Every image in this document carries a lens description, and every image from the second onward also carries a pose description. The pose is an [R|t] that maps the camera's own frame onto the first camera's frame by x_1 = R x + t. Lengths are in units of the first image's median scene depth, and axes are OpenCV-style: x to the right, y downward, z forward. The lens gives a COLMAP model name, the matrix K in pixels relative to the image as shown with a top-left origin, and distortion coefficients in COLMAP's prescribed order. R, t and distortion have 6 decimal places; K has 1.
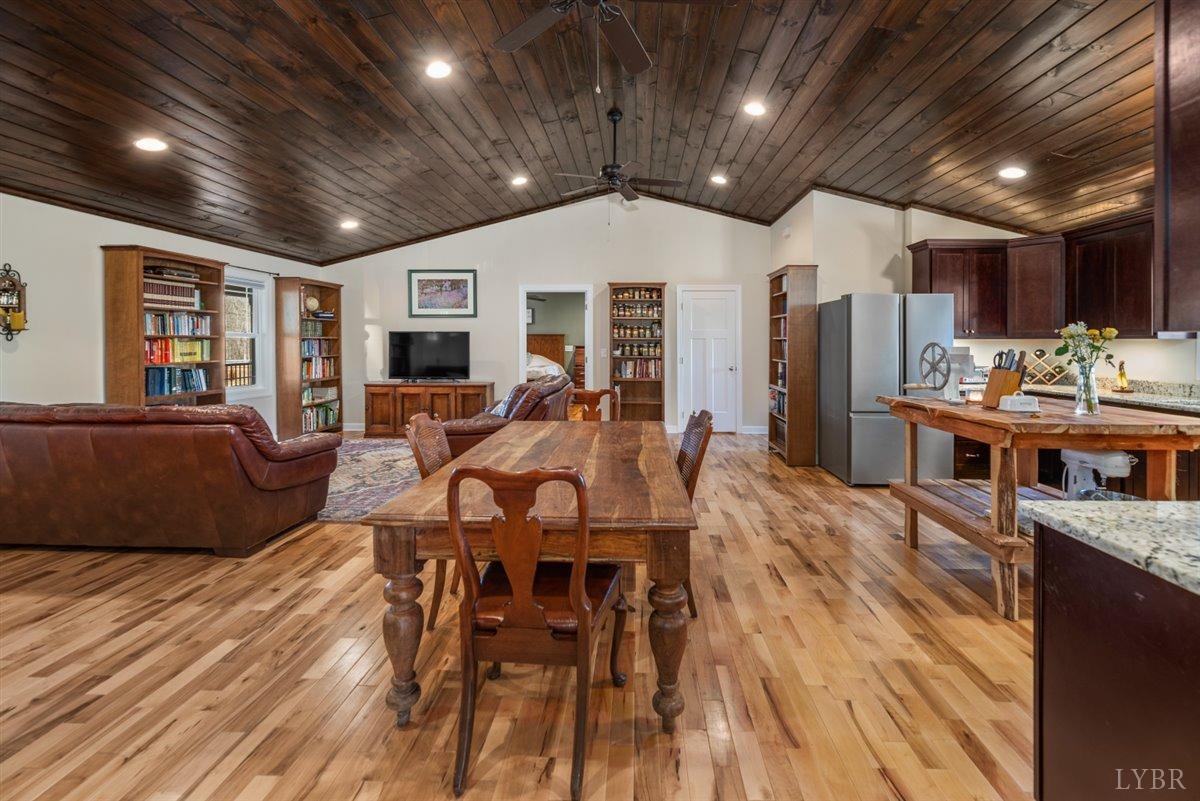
lens RADIAL K [[499.0, 0, 623.1], [0, 499.0, 344.1], [0, 0, 1]] dist [-0.000809, -0.000055]
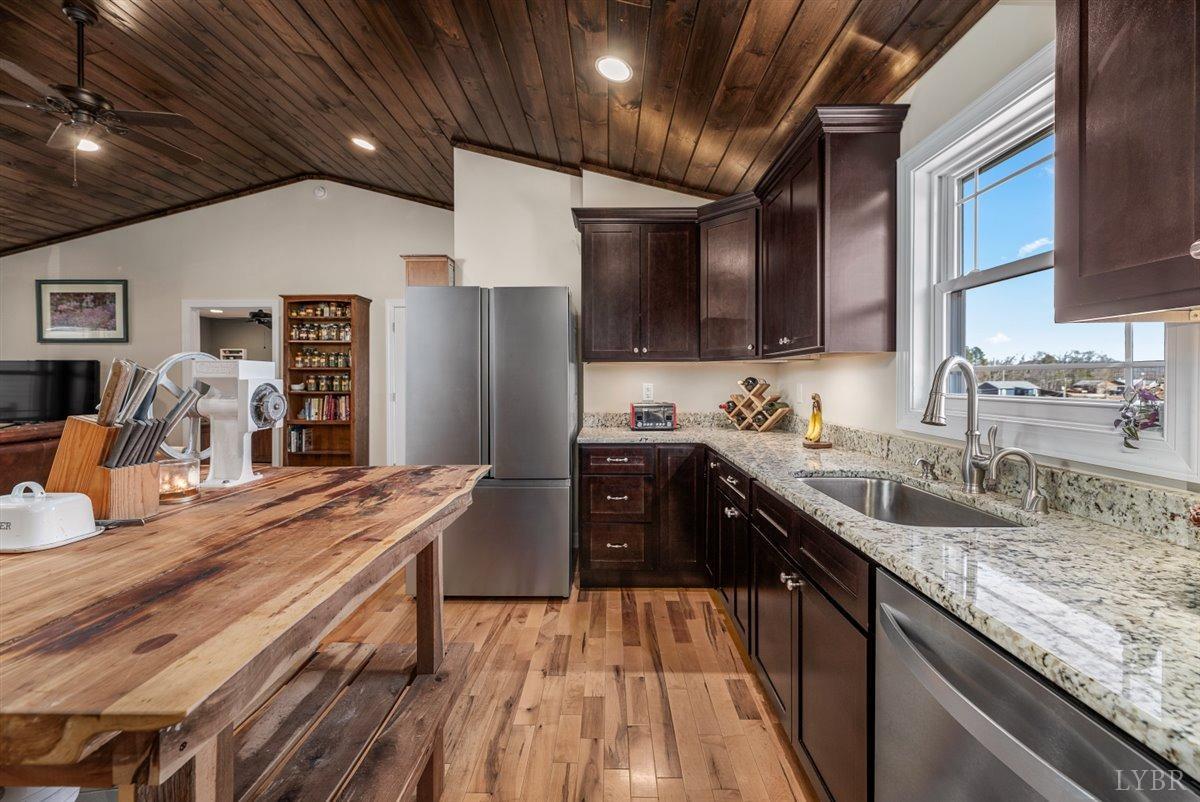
lens RADIAL K [[473.4, 0, 602.6], [0, 473.4, 380.8], [0, 0, 1]] dist [0.000762, 0.000152]
pose [[0.999669, -0.004432, 0.025331, 0.450496], [0.004470, 0.999989, -0.001448, 0.011045], [-0.025324, 0.001561, 0.999678, 0.273011]]
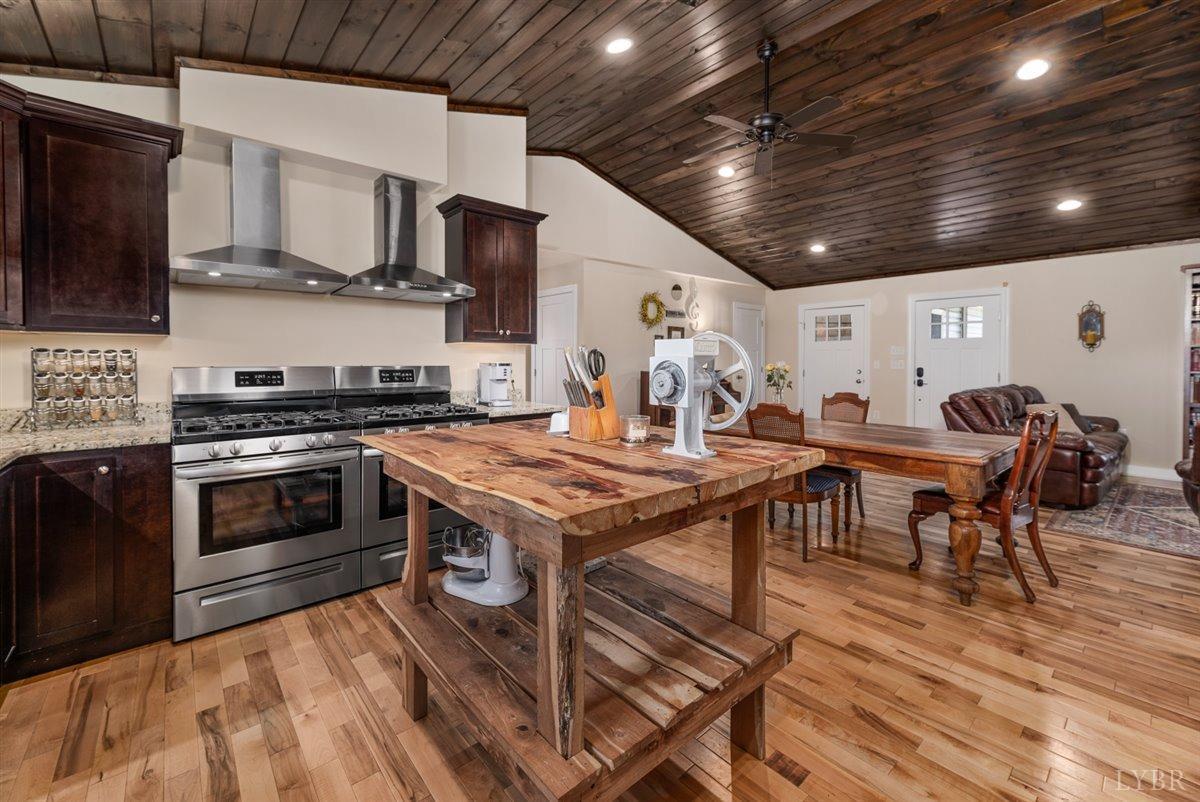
lens RADIAL K [[499.3, 0, 596.7], [0, 499.3, 368.1], [0, 0, 1]] dist [-0.000430, -0.000029]
pose [[-0.733426, 0.011430, -0.679673, 0.479874], [-0.004914, 0.999743, 0.022116, 0.009164], [0.679751, 0.019560, -0.733182, 0.589519]]
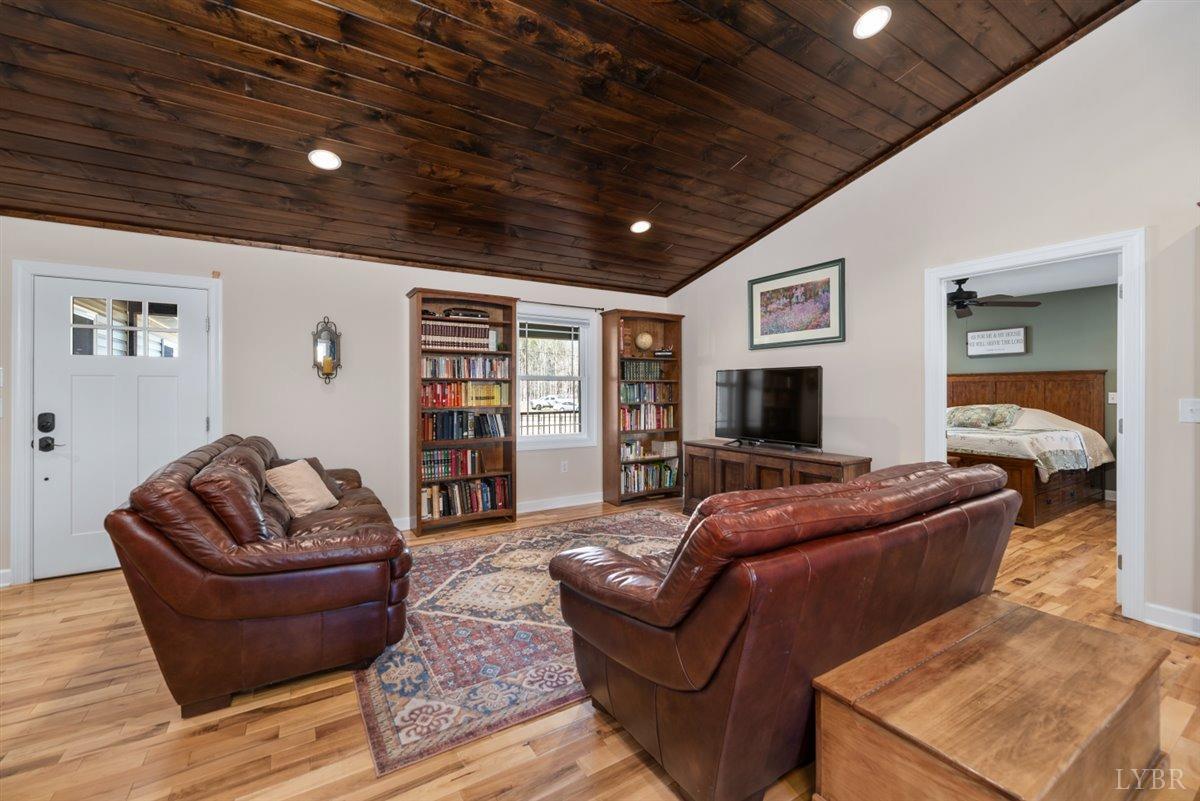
lens RADIAL K [[493.2, 0, 592.5], [0, 493.2, 388.6], [0, 0, 1]] dist [-0.000277, 0.000030]
pose [[0.546526, -0.003947, -0.837433, 0.025134], [-0.001803, 0.999981, -0.005889, 0.005263], [0.837440, 0.004728, 0.546509, 0.481500]]
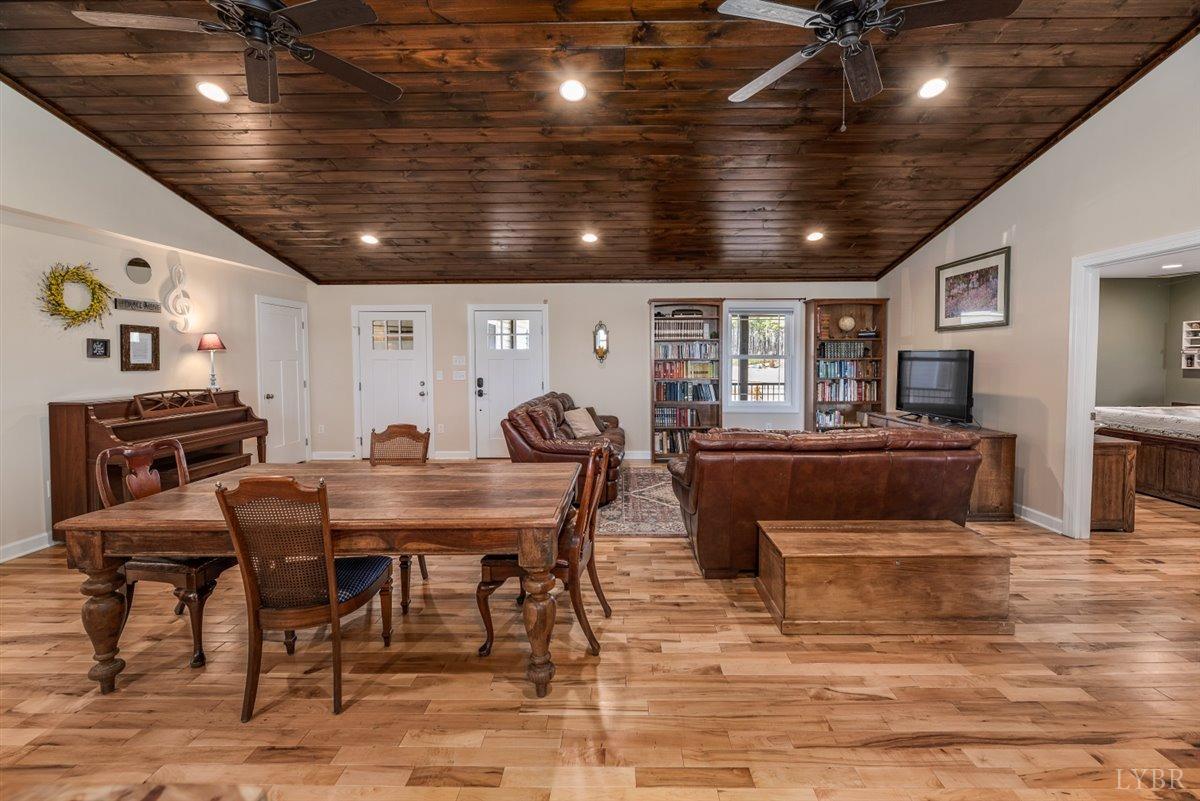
lens RADIAL K [[496.9, 0, 618.3], [0, 496.9, 379.7], [0, 0, 1]] dist [-0.000650, -0.000083]
pose [[0.027639, 0.042860, -0.998699, 0.327356], [-0.002617, 0.999080, 0.042804, -0.012499], [0.999615, 0.001430, 0.027726, 0.546296]]
